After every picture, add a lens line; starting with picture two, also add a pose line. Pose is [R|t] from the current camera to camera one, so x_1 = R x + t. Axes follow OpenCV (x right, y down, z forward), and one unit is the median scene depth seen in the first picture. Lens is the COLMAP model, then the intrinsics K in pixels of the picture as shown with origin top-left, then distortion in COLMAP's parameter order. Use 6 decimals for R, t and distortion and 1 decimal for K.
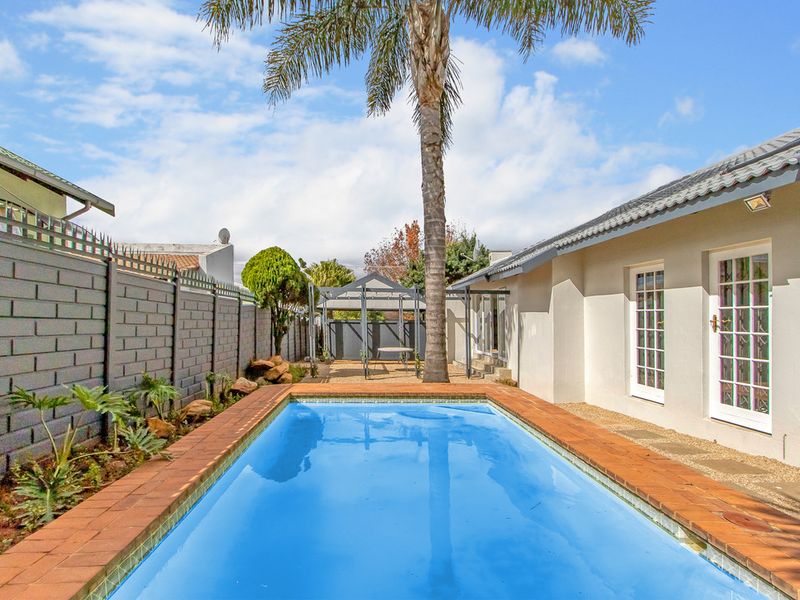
lens RADIAL K [[416.3, 0, 387.9], [0, 416.3, 291.6], [0, 0, 1]] dist [0.003215, -0.000270]
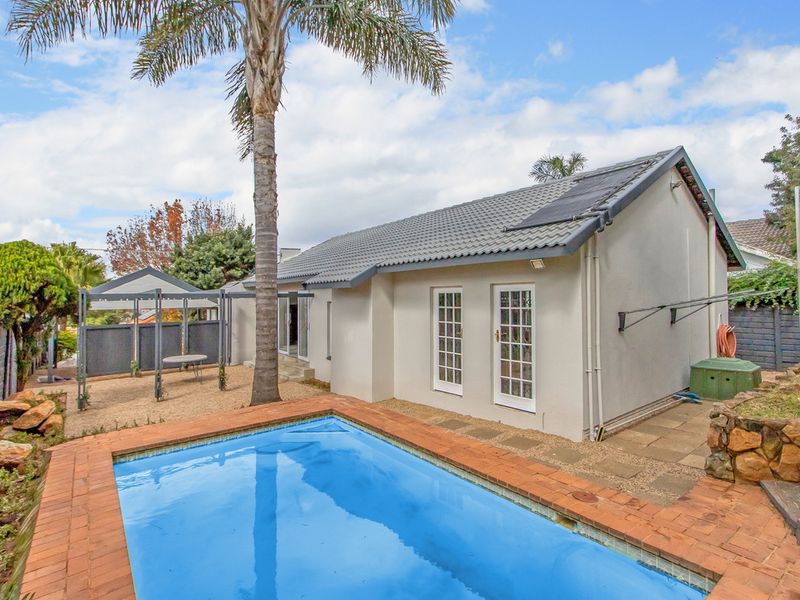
lens RADIAL K [[404.8, 0, 399.9], [0, 404.8, 255.5], [0, 0, 1]] dist [0.000354, 0.000252]
pose [[0.821787, 0.042577, 0.568202, -0.193015], [-0.017494, 0.998620, -0.049527, -0.083942], [-0.569527, 0.030760, 0.821397, 0.036138]]
